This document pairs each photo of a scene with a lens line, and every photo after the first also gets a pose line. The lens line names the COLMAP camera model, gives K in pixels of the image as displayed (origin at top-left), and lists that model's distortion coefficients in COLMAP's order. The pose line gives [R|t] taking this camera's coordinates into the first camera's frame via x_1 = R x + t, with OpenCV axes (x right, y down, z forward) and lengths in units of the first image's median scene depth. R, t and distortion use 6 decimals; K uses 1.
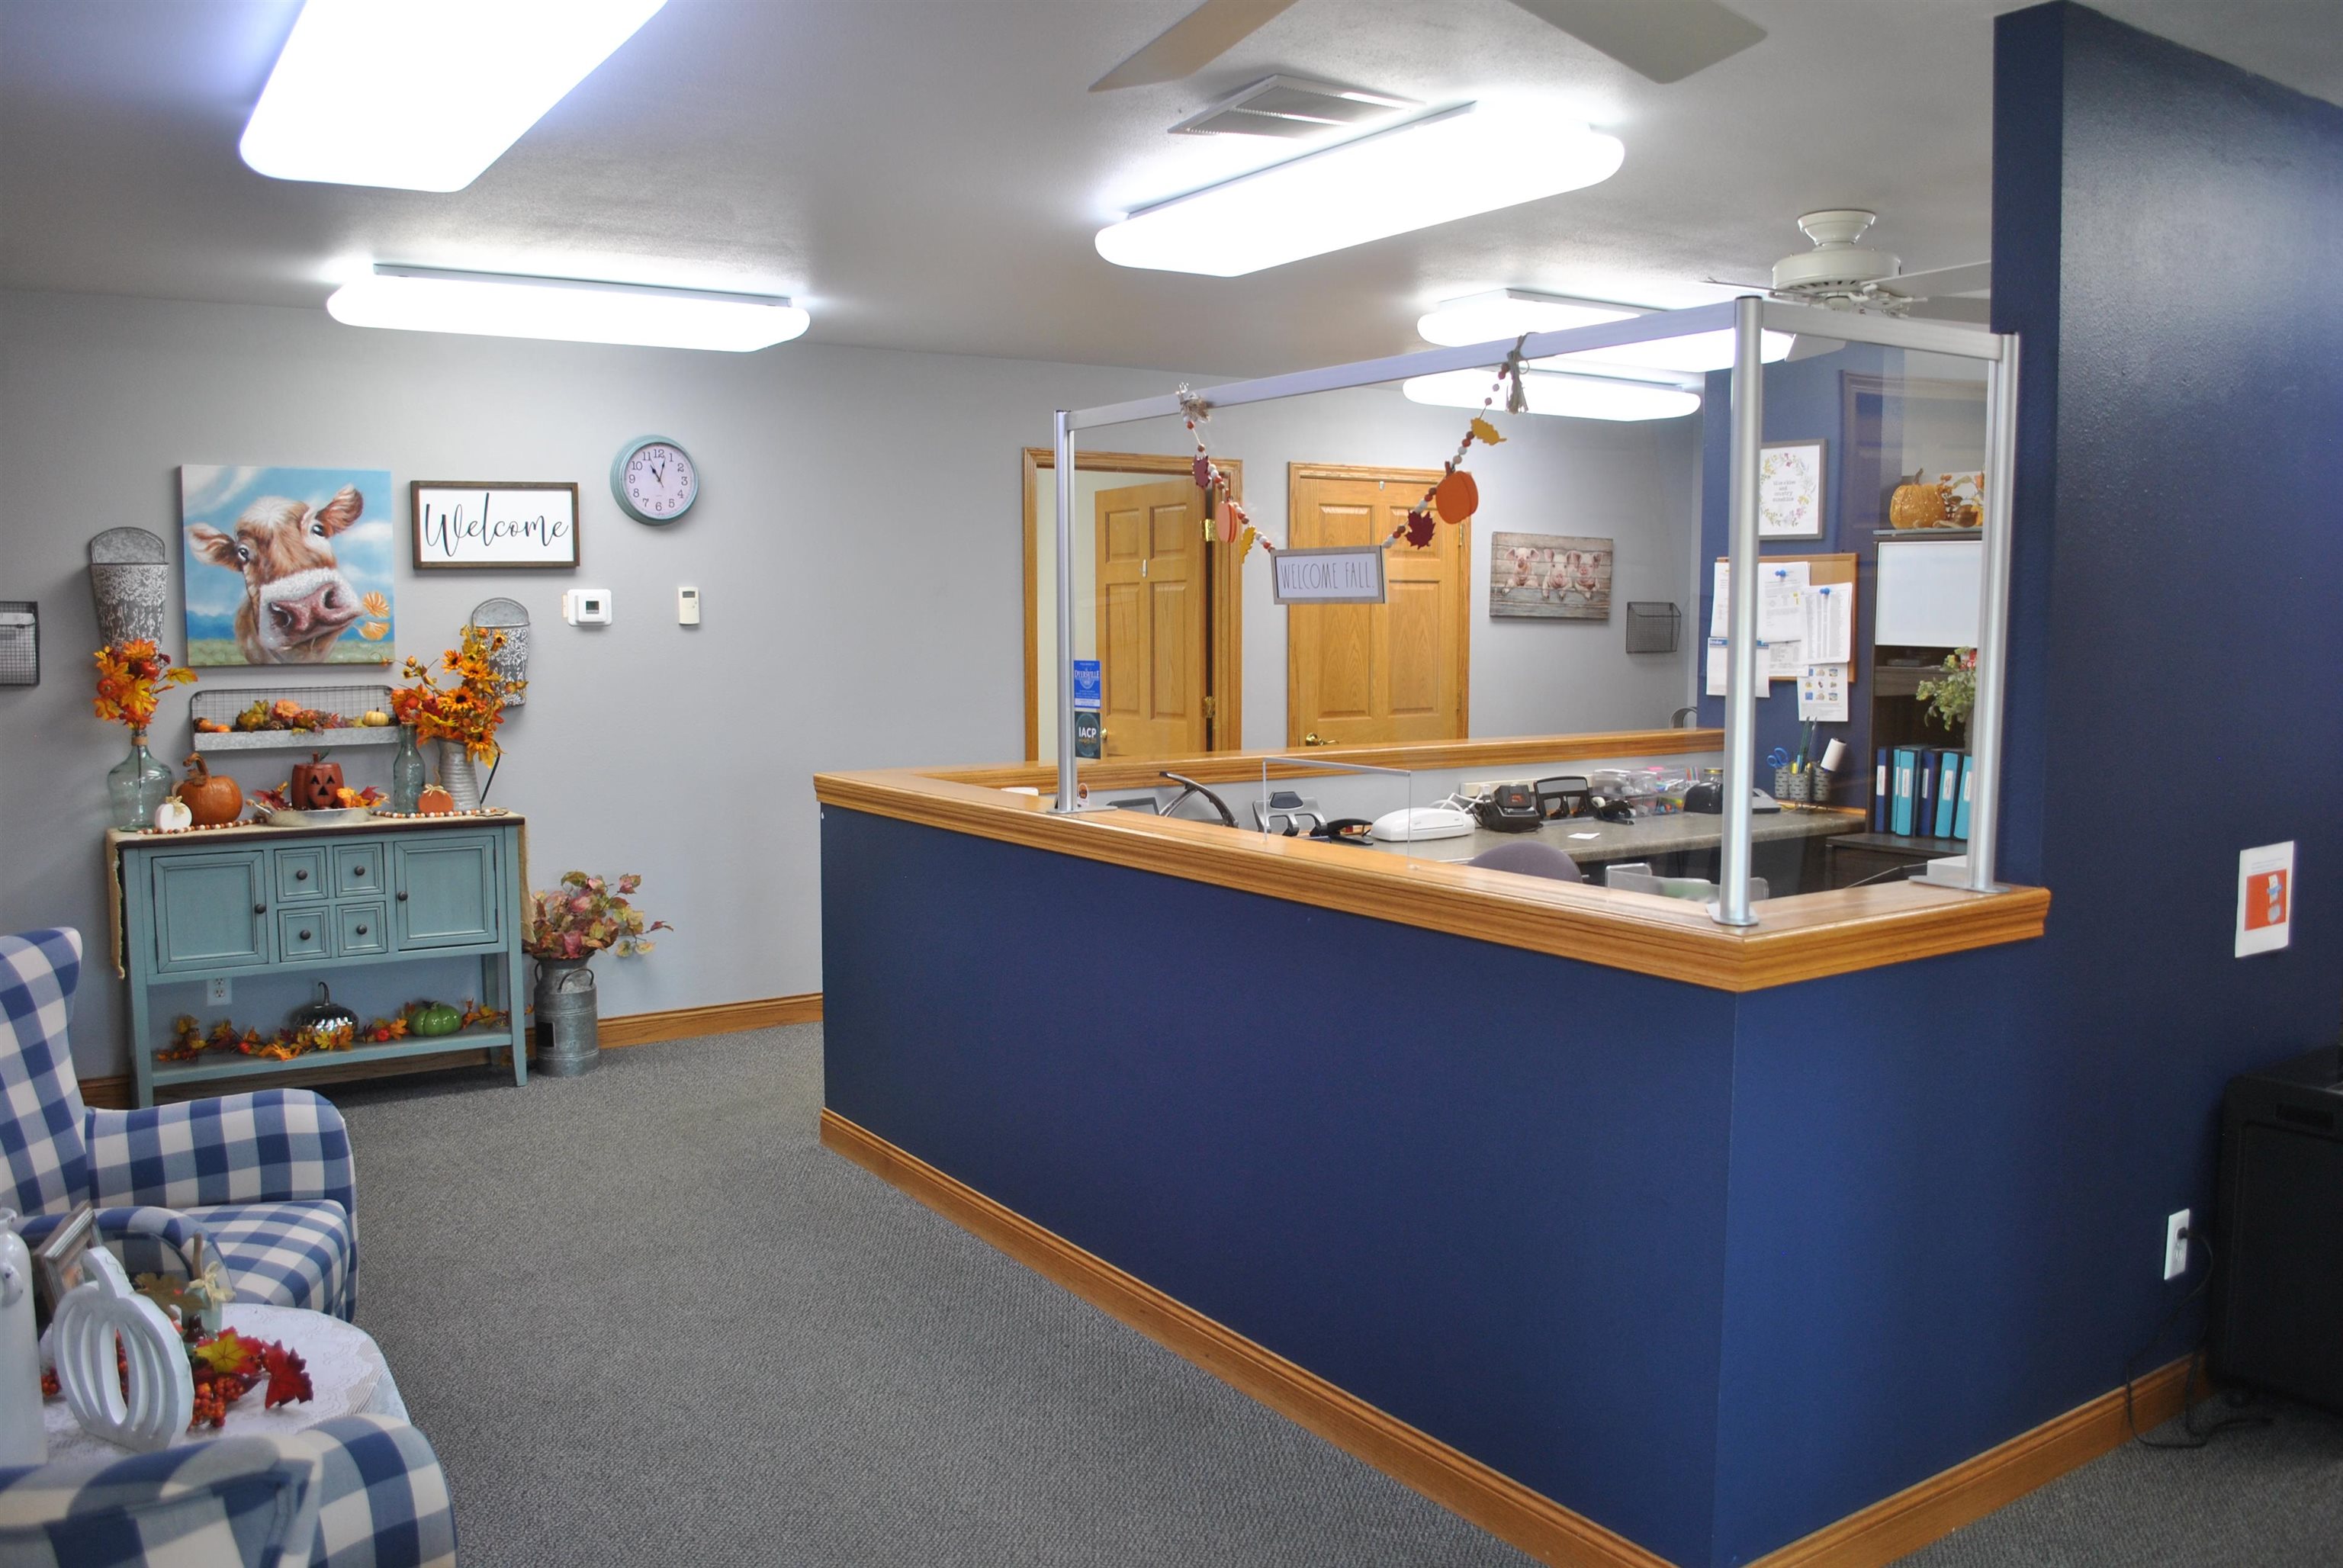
lens RADIAL K [[1845.5, 0, 1171.5], [0, 1845.5, 784.0], [0, 0, 1]] dist [-0.081800, 0.008866]
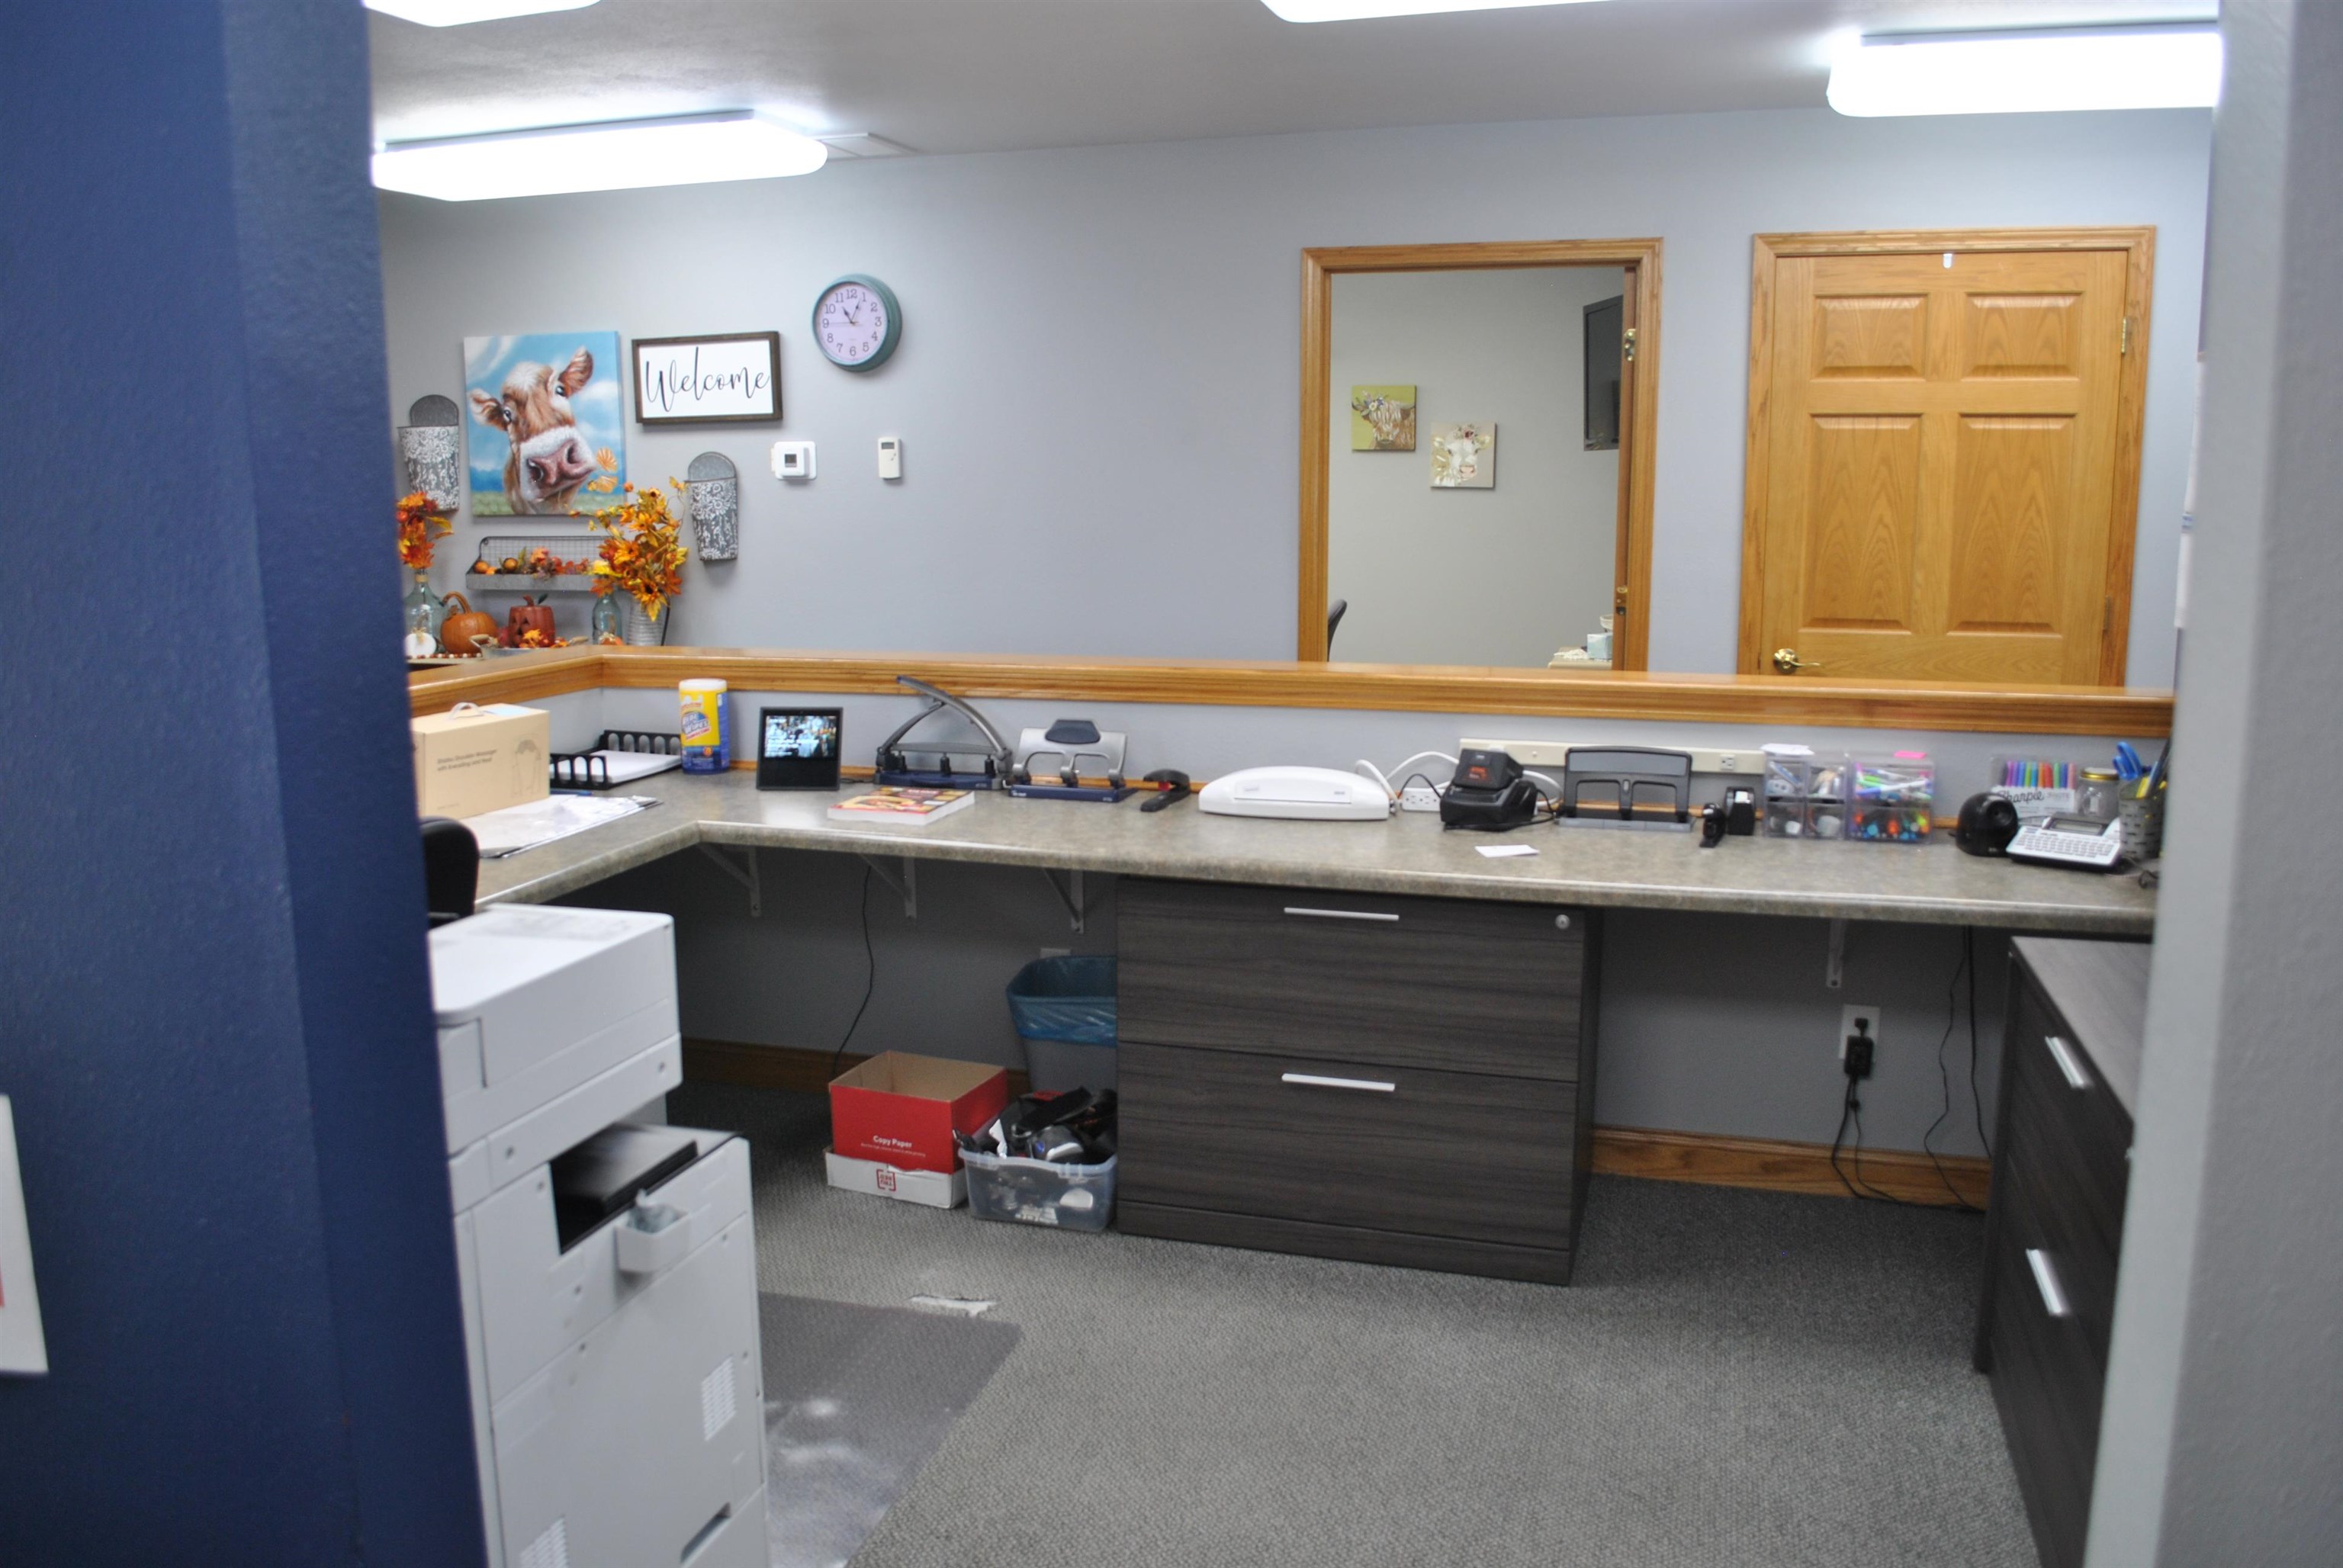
lens RADIAL K [[1845.5, 0, 1171.5], [0, 1845.5, 784.0], [0, 0, 1]] dist [-0.081800, 0.008866]
pose [[0.631406, 0.126413, -0.765079, 0.619365], [-0.069333, 0.991875, 0.106666, -0.048058], [0.772346, -0.014304, 0.635040, 0.580556]]
